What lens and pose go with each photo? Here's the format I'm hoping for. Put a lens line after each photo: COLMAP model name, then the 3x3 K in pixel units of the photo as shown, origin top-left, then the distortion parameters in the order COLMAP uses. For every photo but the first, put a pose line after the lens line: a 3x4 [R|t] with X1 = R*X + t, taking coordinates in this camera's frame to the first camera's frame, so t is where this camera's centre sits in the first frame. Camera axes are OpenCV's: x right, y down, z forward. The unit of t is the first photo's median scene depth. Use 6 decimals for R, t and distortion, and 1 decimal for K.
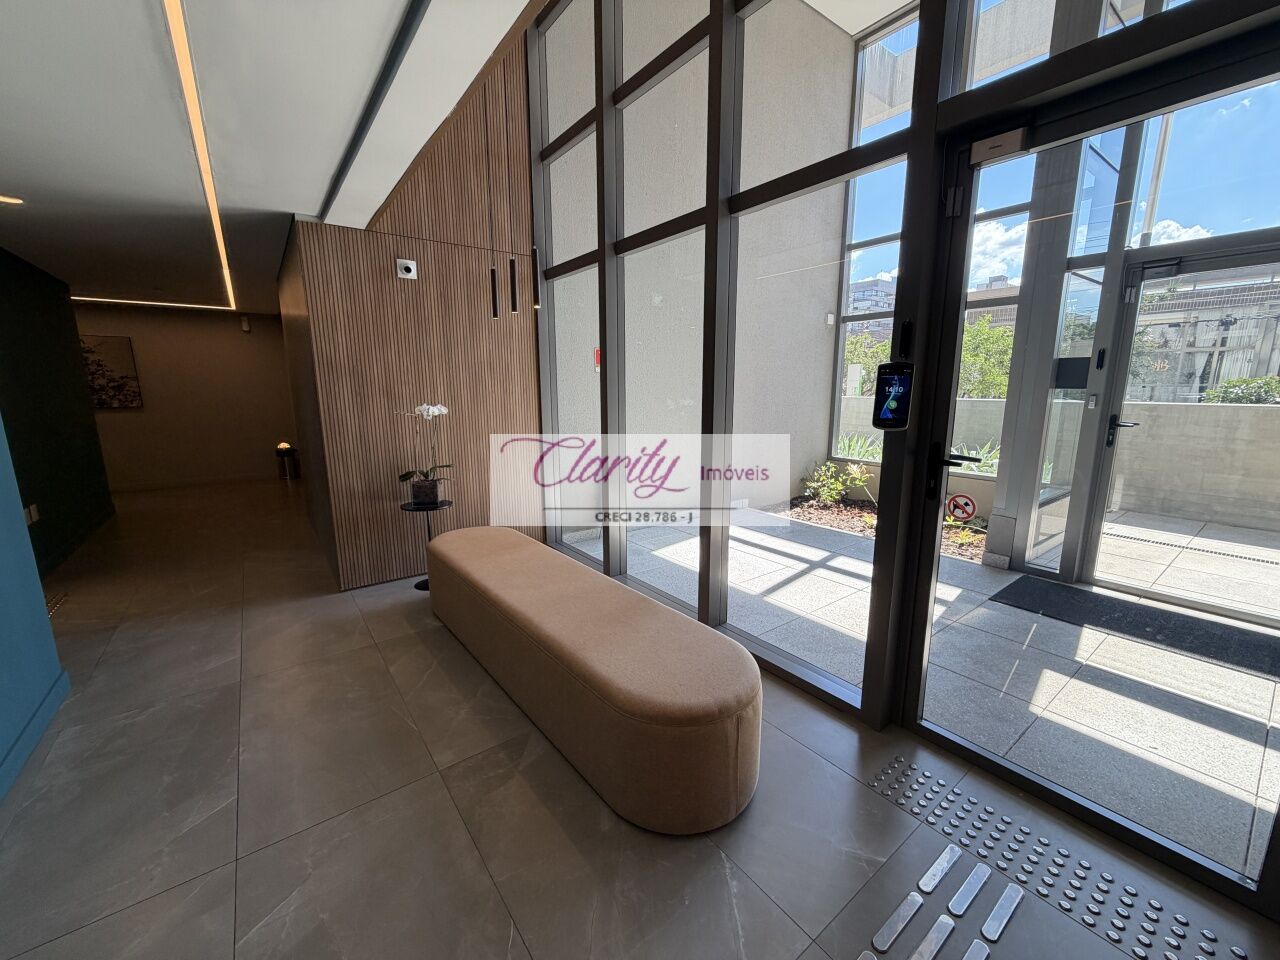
lens RADIAL K [[510.1, 0, 632.8], [0, 510.1, 481.2], [0, 0, 1]] dist [0.000185, -0.000132]
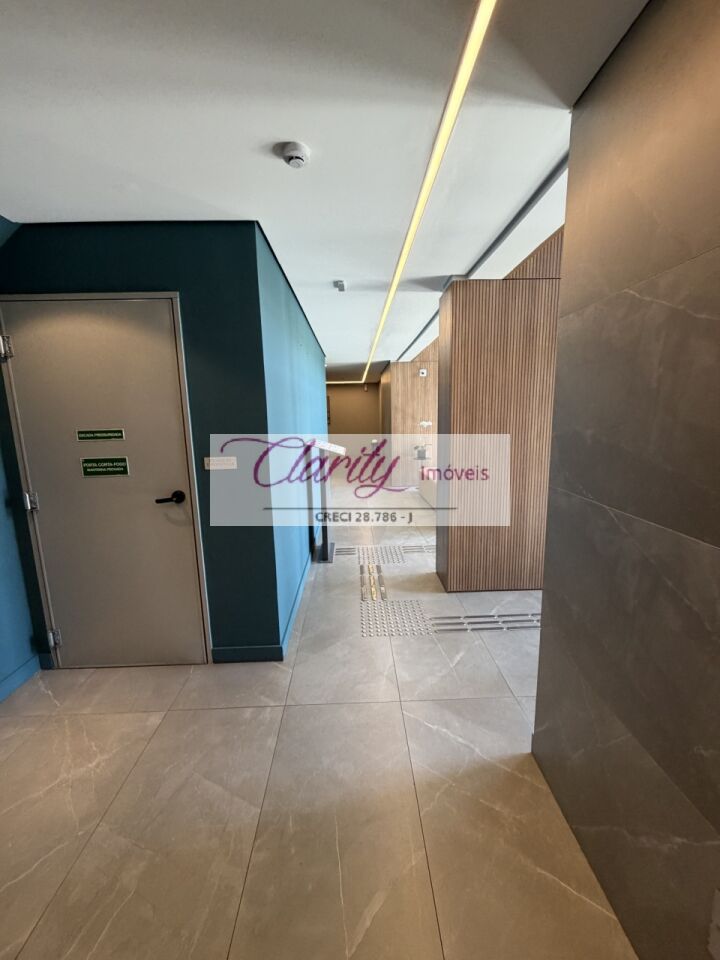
lens RADIAL K [[382.5, 0, 360.7], [0, 382.5, 479.9], [0, 0, 1]] dist [0.000185, -0.000132]
pose [[0.811256, 0.084089, -0.578612, 0.541244], [-0.088100, 0.995886, 0.021209, 0.150647], [0.578015, 0.033770, 0.815327, -0.880907]]
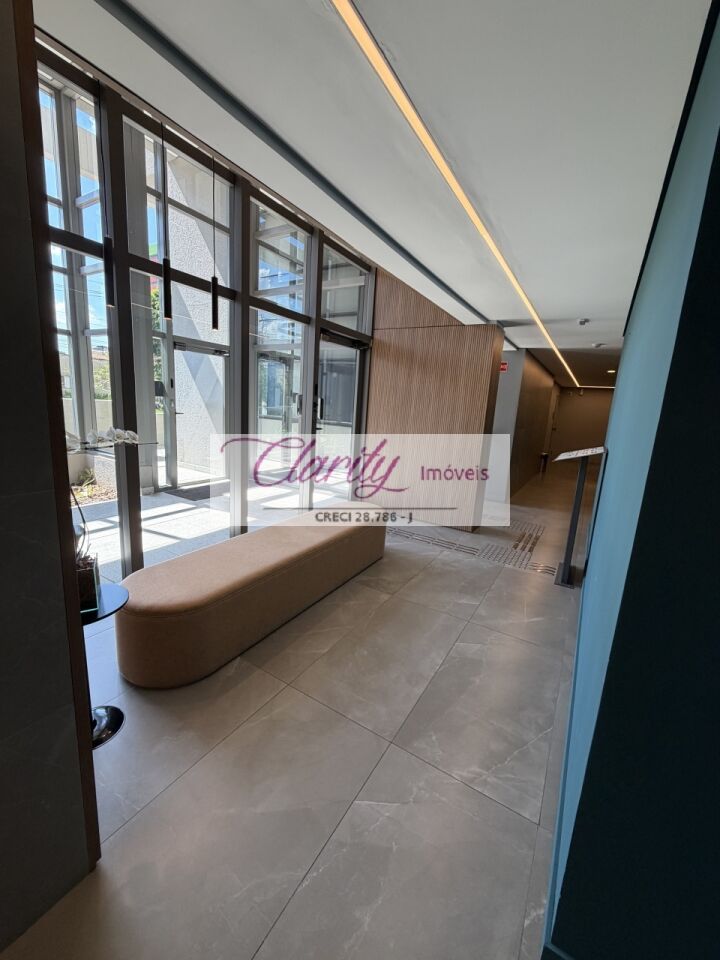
lens RADIAL K [[382.5, 0, 354.2], [0, 382.5, 477.3], [0, 0, 1]] dist [0.000185, -0.000132]
pose [[-0.355023, -0.197728, 0.913708, -0.889492], [0.114148, 0.960895, 0.252292, -0.171308], [-0.927862, 0.193868, -0.318570, 0.826206]]
